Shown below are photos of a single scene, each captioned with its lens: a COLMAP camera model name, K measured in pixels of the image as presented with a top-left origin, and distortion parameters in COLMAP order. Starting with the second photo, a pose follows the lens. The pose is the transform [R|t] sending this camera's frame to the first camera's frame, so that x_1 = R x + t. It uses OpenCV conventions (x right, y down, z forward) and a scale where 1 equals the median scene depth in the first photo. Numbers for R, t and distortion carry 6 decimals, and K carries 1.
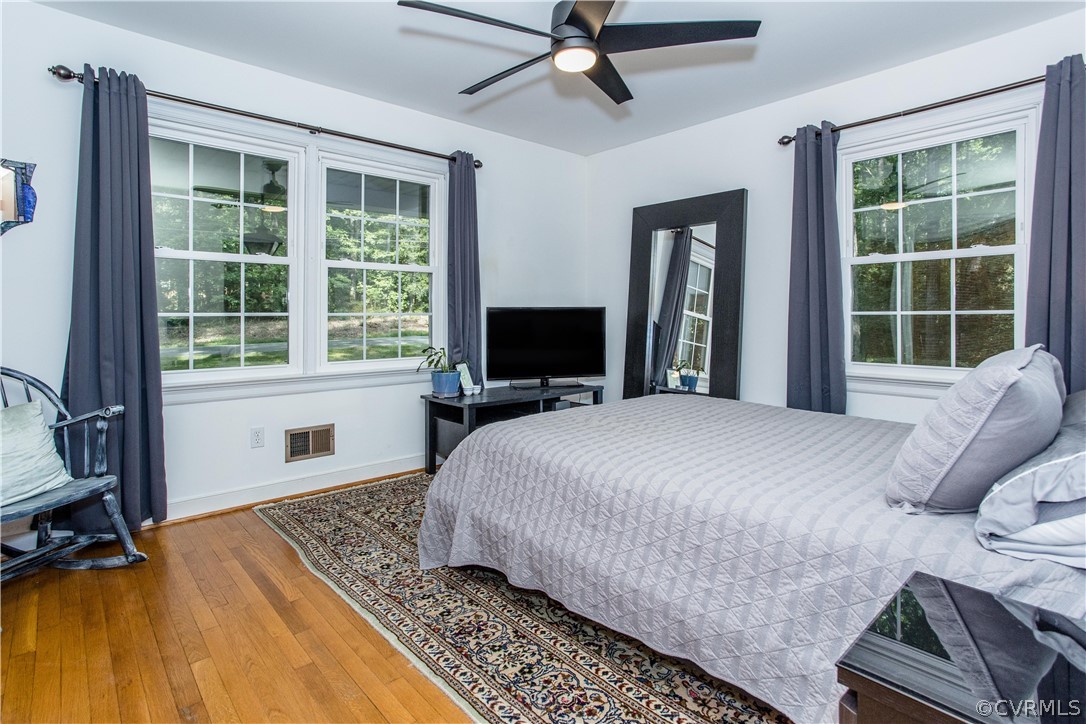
lens RADIAL K [[583.9, 0, 543.0], [0, 583.9, 362.0], [0, 0, 1]] dist [-0.063451, 0.044506]
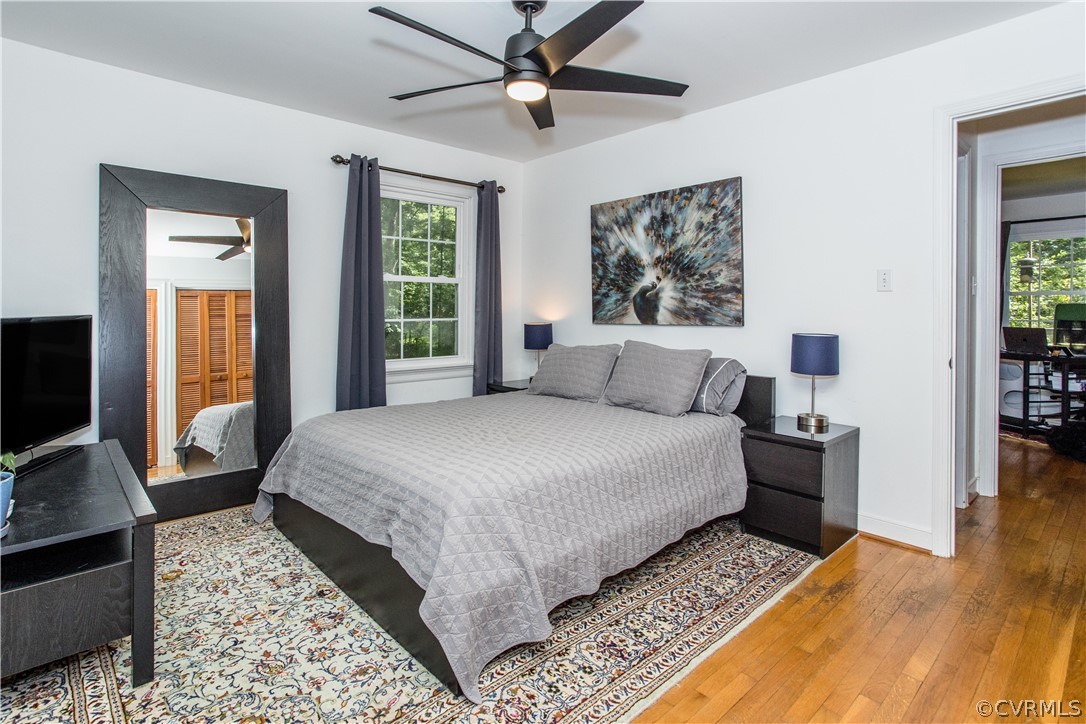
lens RADIAL K [[547.8, 0, 558.7], [0, 547.8, 373.6], [0, 0, 1]] dist [-0.063151, 0.060749]
pose [[-0.044864, -0.122817, 0.991415, -1.001432], [0.077428, 0.989001, 0.126021, -0.144023], [-0.995988, 0.082417, -0.034861, 1.087099]]
